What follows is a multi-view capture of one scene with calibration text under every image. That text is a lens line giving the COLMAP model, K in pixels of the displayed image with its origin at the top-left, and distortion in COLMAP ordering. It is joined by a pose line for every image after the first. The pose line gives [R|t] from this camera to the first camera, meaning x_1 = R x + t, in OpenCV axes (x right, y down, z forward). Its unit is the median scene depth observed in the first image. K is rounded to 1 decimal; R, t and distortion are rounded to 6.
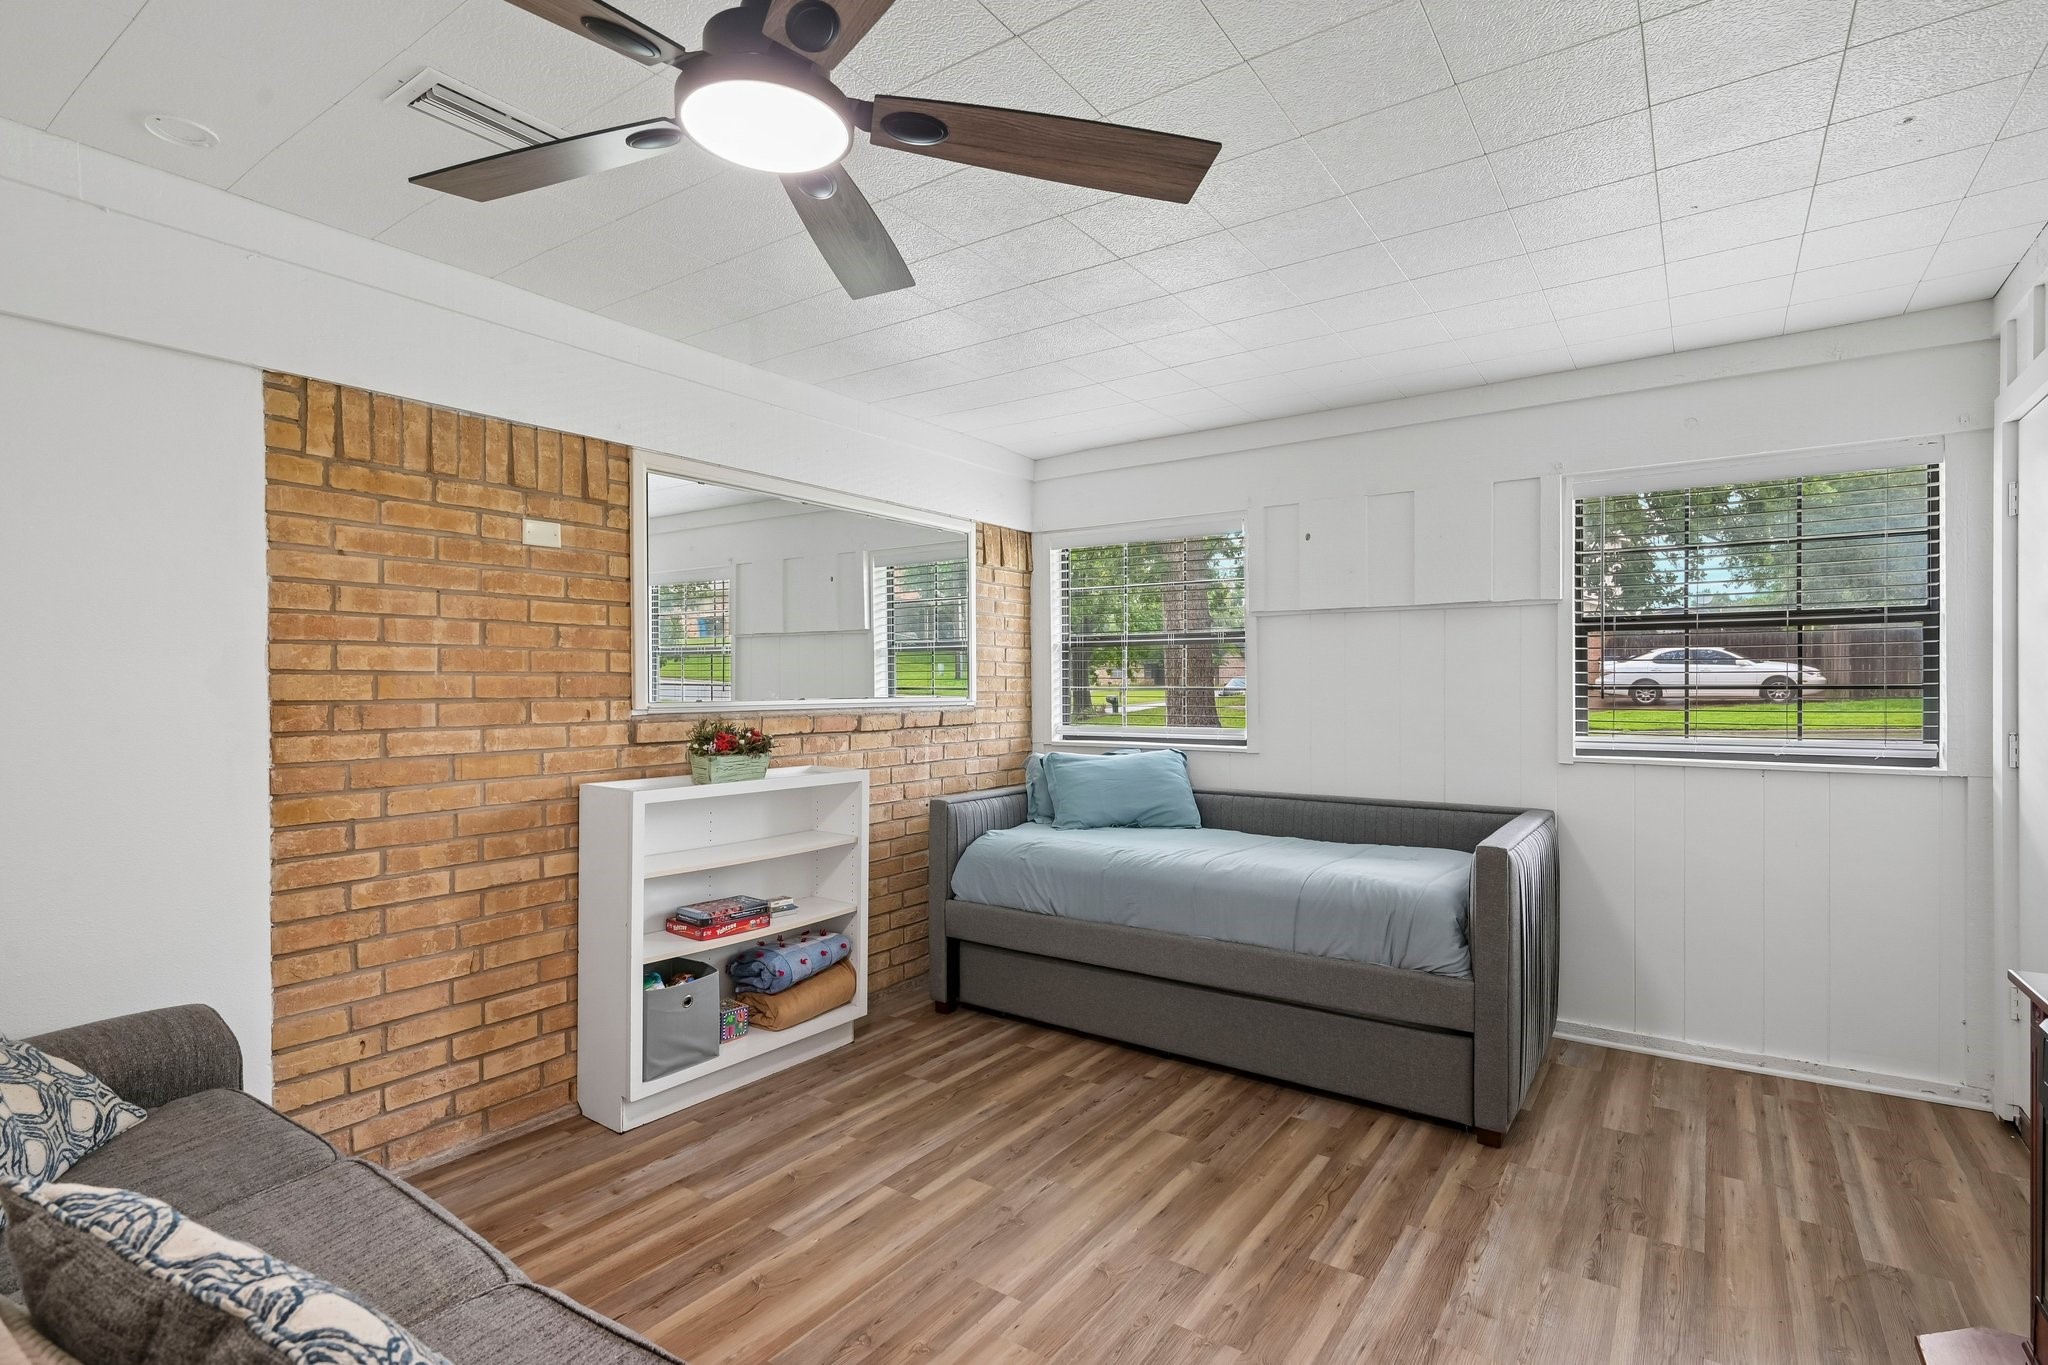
lens RADIAL K [[986.3, 0, 1024.0], [0, 986.3, 682.5], [0, 0, 1]] dist [-0.000208, -0.000203]
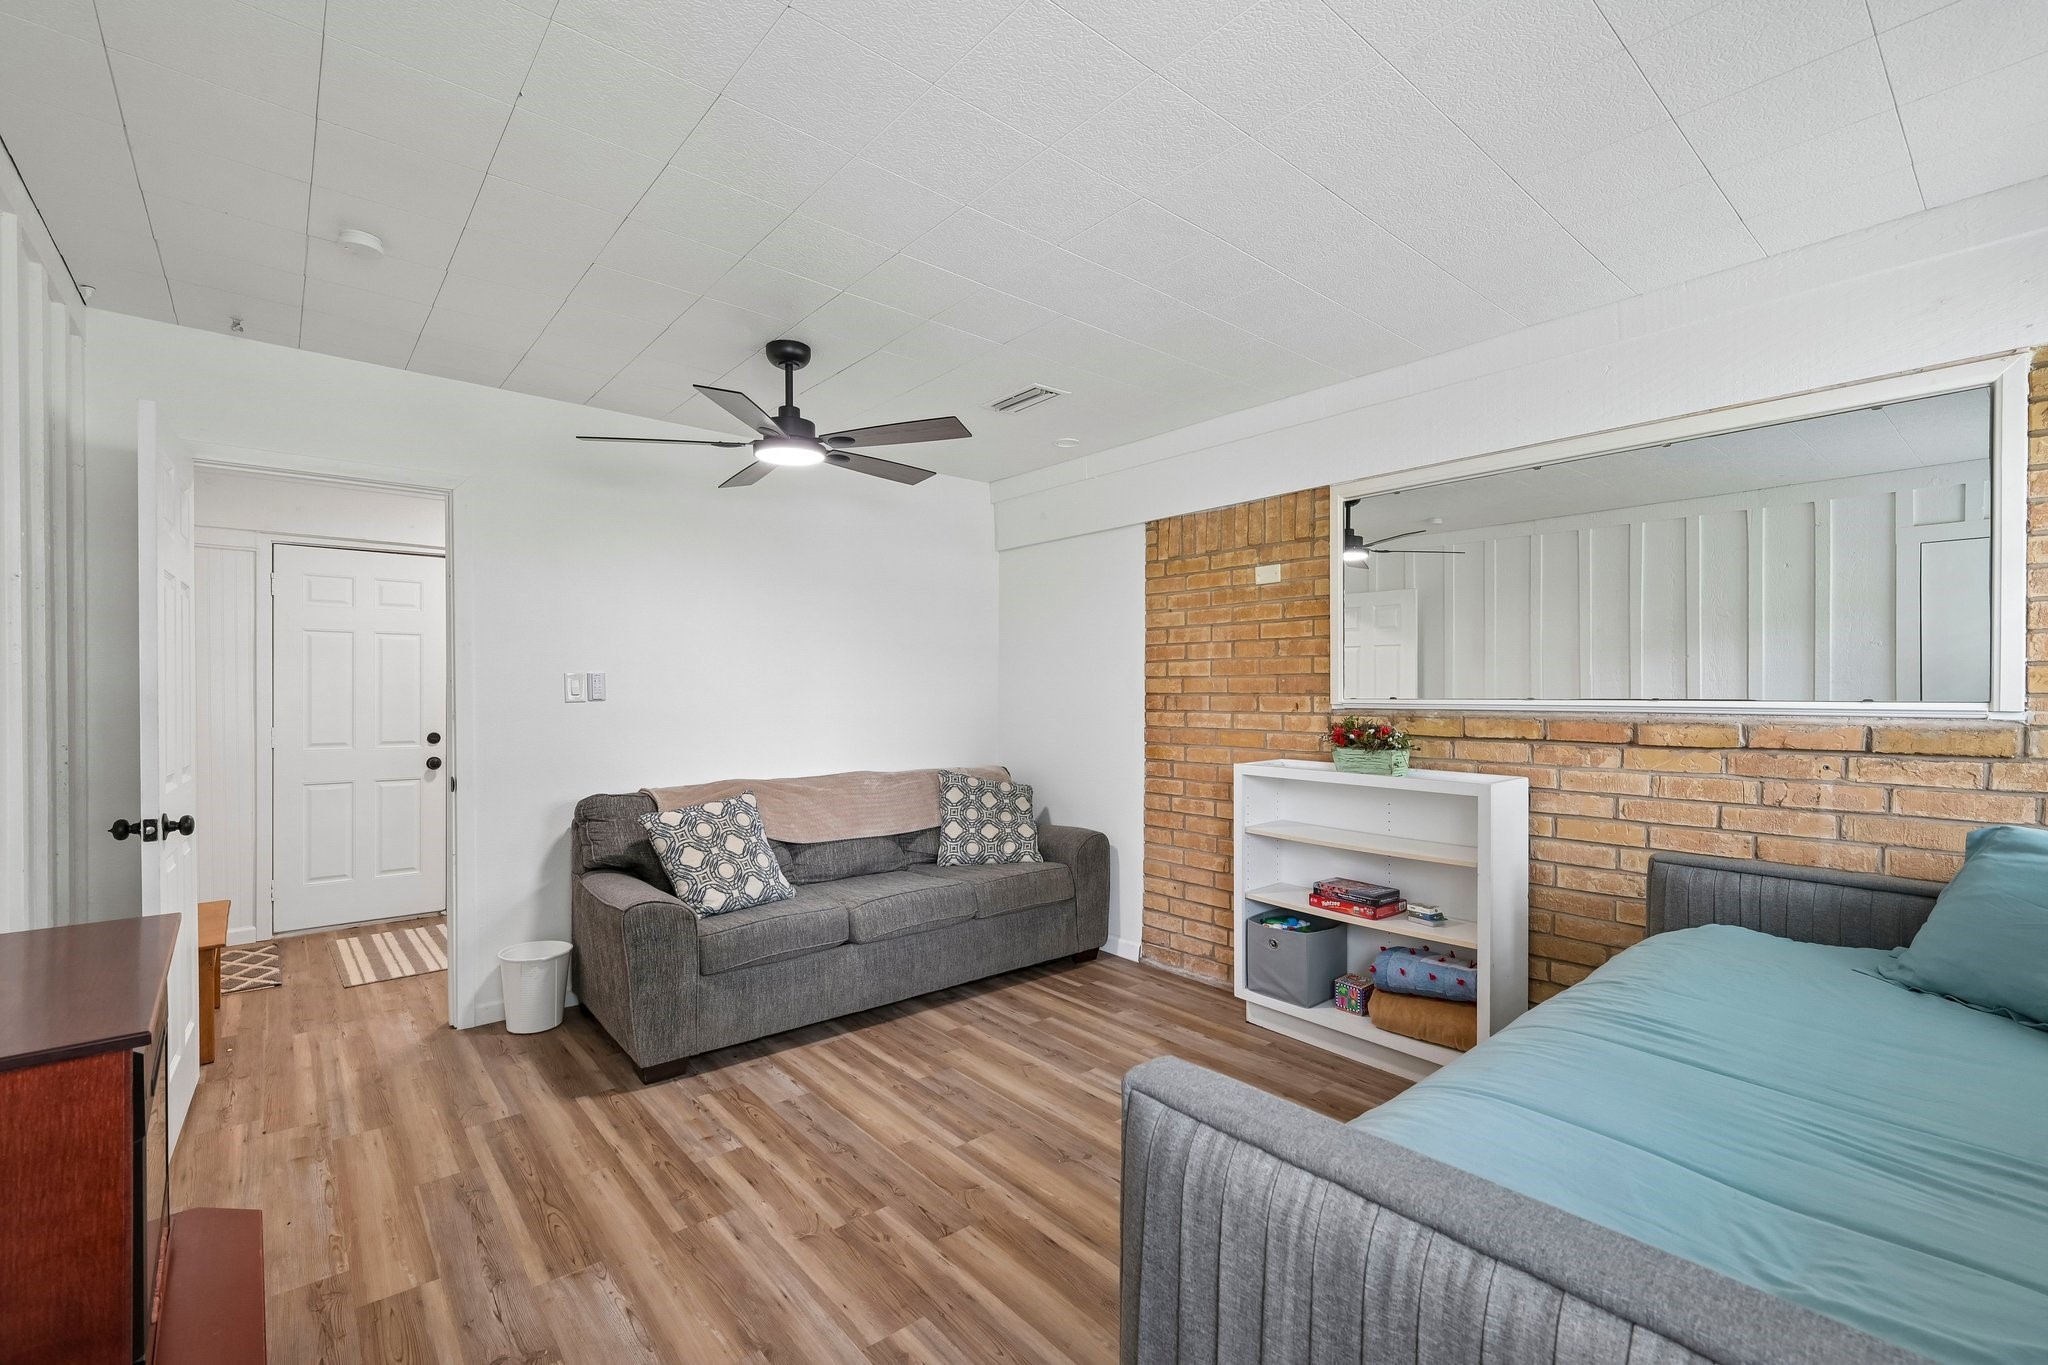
lens RADIAL K [[885.3, 0, 1024.0], [0, 885.3, 682.5], [0, 0, 1]] dist [-0.001001, -0.000067]
pose [[-0.252870, -0.005215, -0.967486, 0.854053], [0.004655, 0.999967, -0.006606, 0.007646], [0.967489, -0.006174, -0.252838, 1.052551]]
